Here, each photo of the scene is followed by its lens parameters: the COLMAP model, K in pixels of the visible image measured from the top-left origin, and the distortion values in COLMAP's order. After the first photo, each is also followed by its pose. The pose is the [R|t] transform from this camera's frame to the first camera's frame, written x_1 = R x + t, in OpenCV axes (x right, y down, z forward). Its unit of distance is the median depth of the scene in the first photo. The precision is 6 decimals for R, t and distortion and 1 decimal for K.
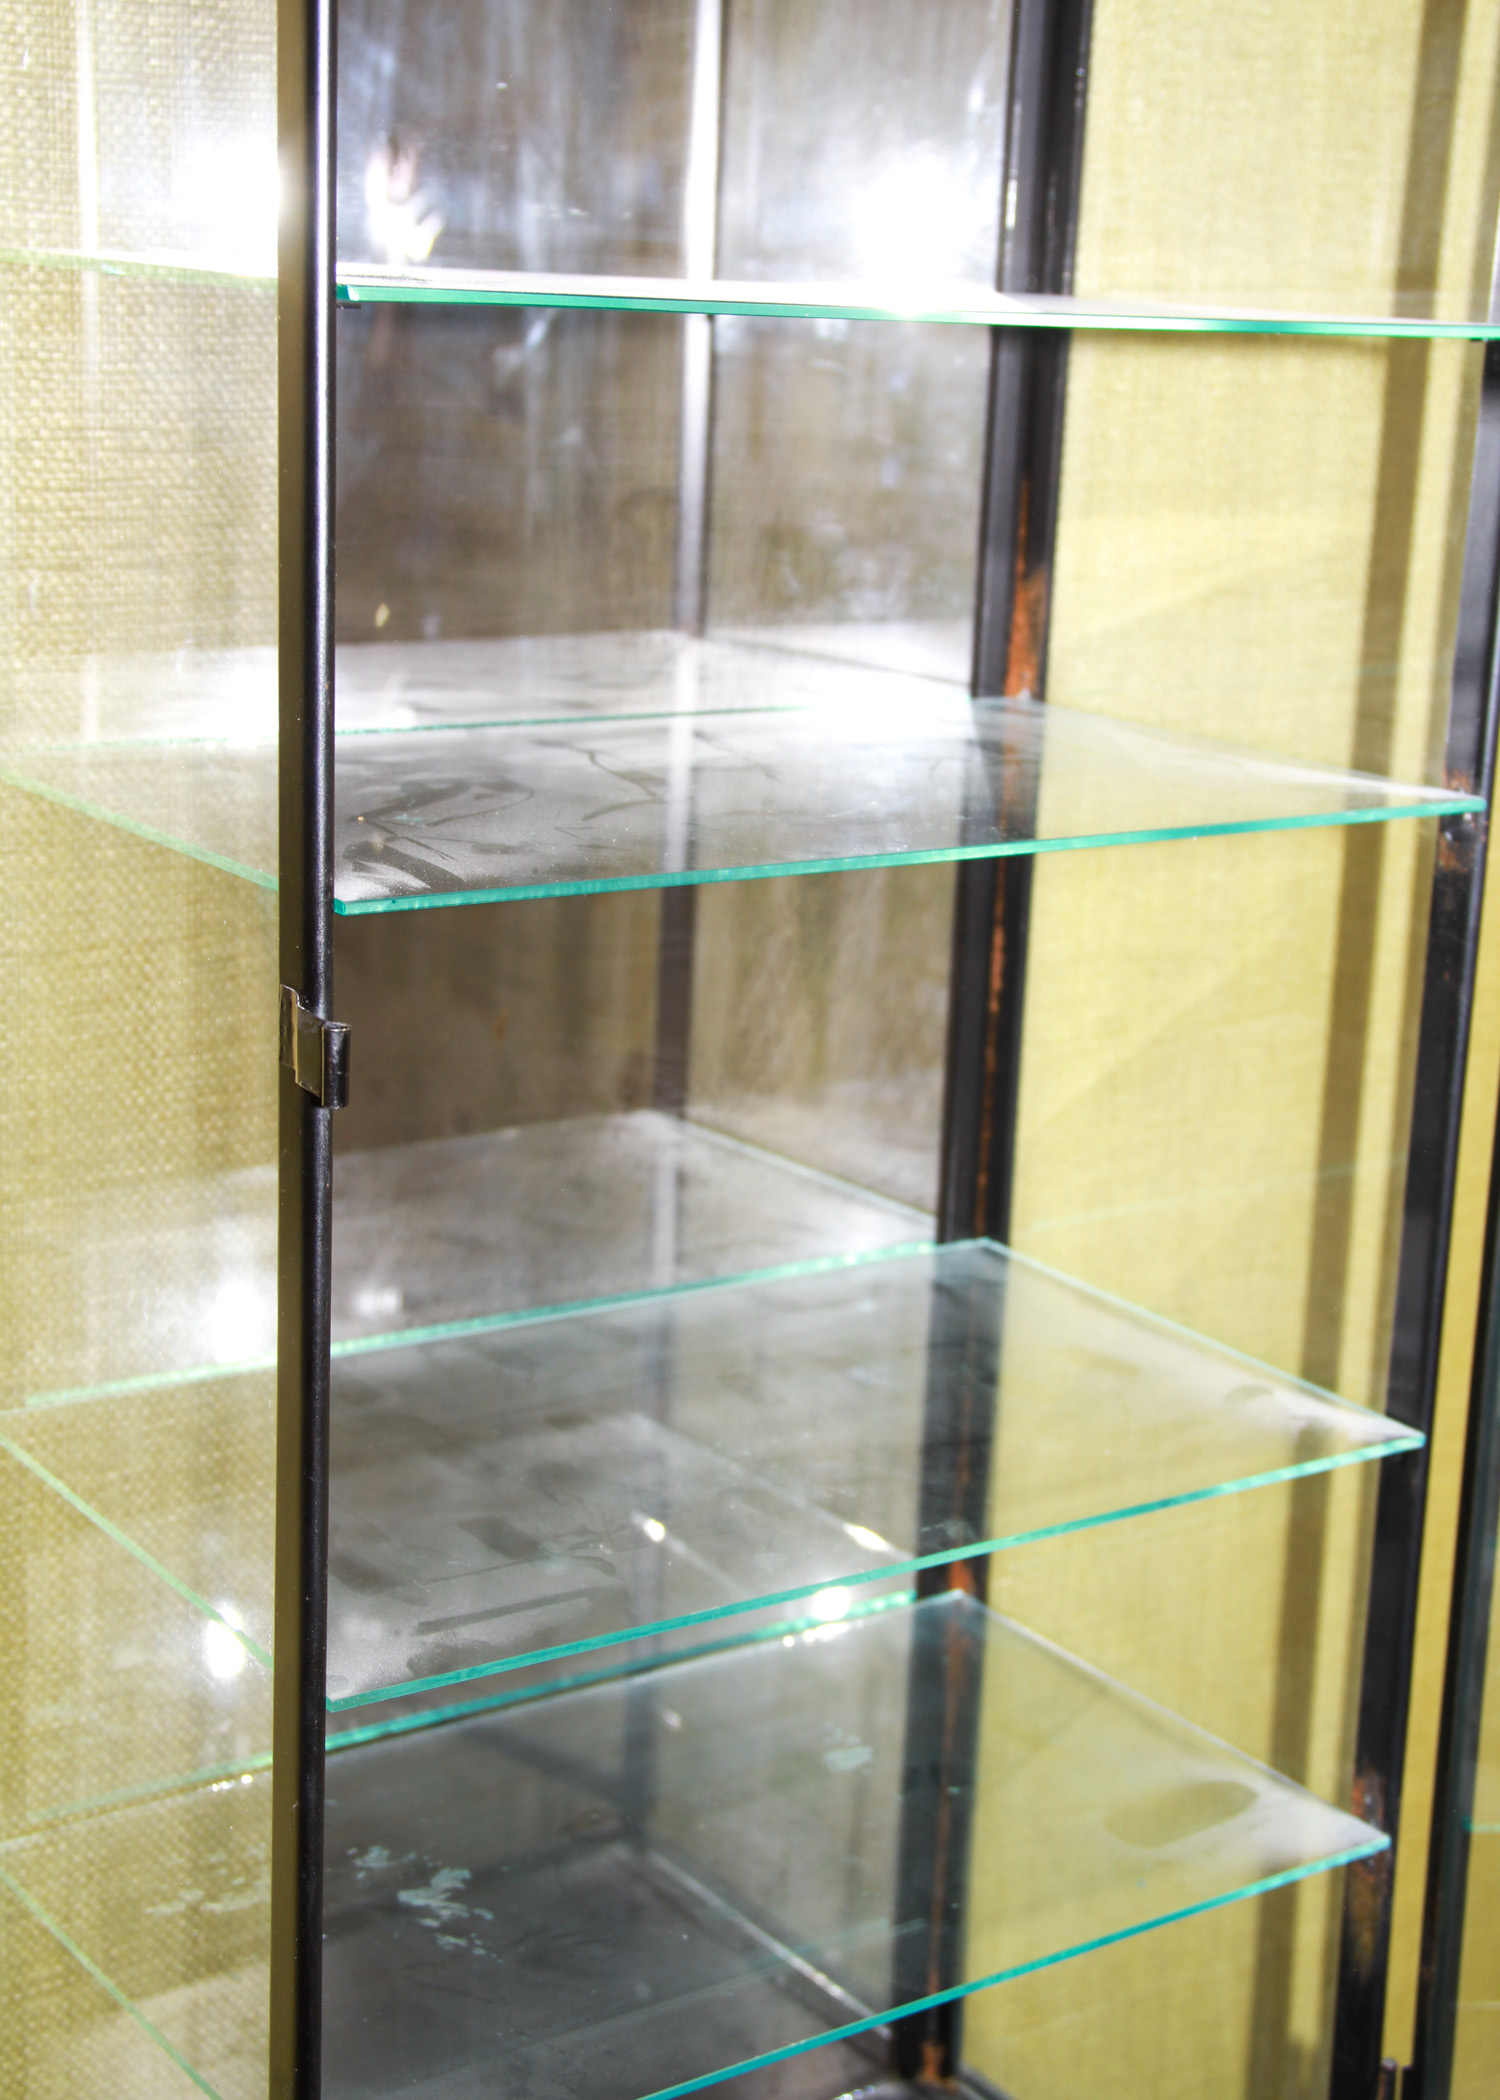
lens RADIAL K [[3312.6, 0, 750.0], [0, 3312.6, 1050.0], [0, 0, 1]] dist [0.104657, 0.107837]
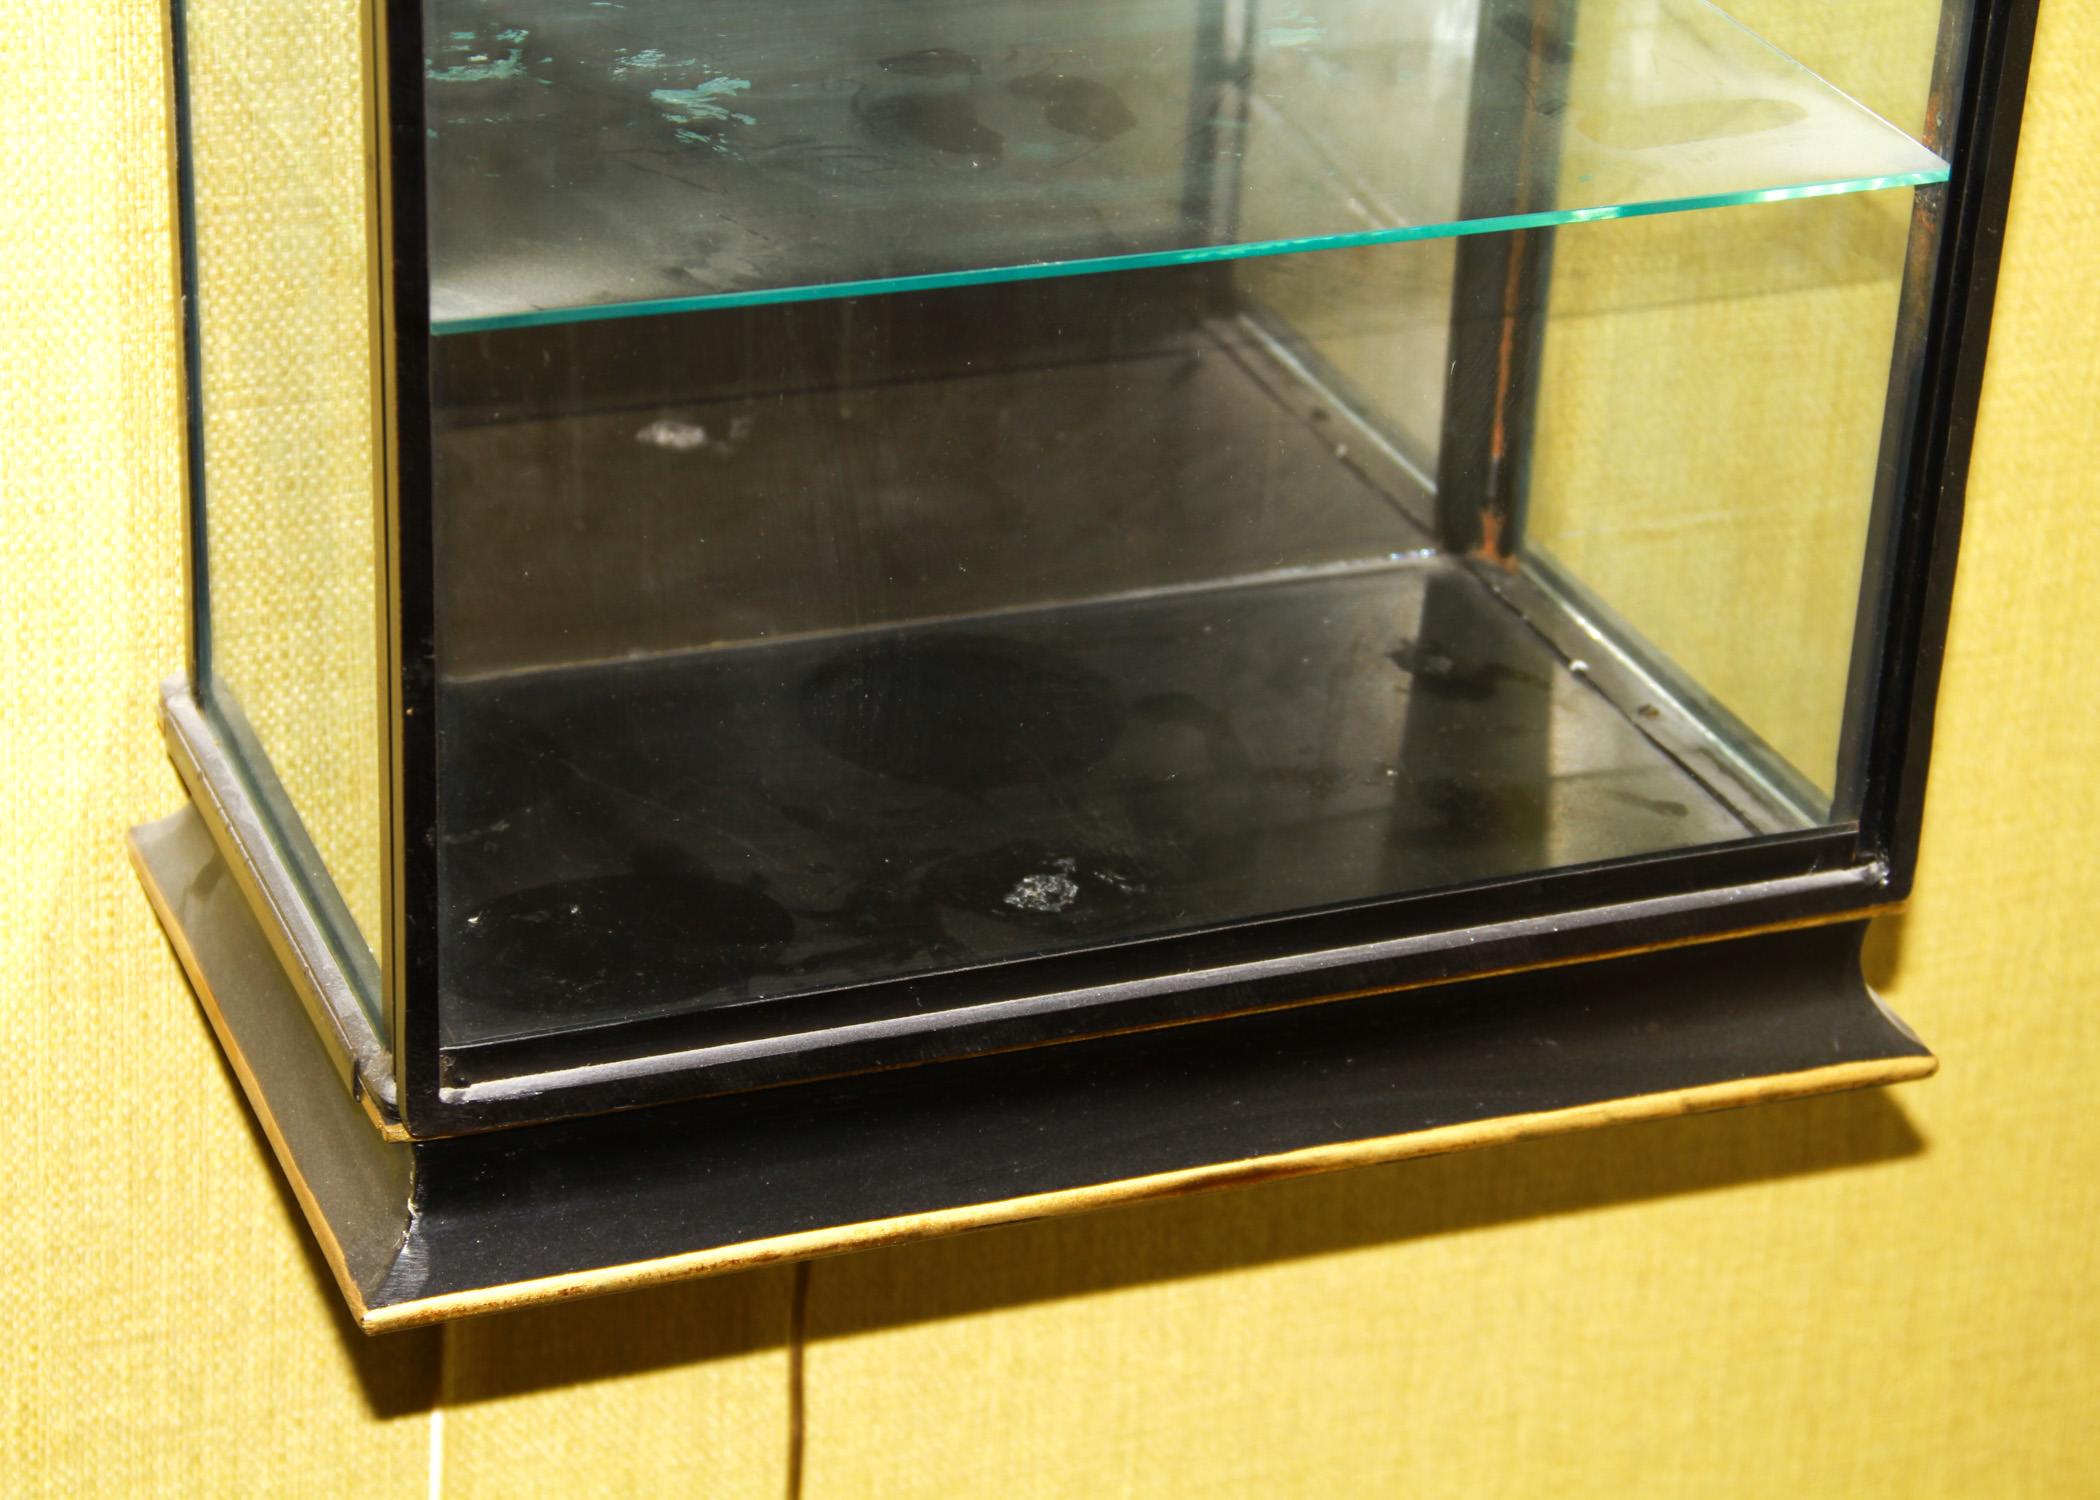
lens RADIAL K [[4999.6, 0, 1050.0], [0, 4999.6, 750.0], [0, 0, 1]] dist [0.420354, -0.519380]
pose [[0.968980, 0.111921, -0.220345, 0.264914], [-0.064501, 0.975205, 0.211693, 0.135399], [0.238574, -0.190914, 0.952173, -0.173063]]
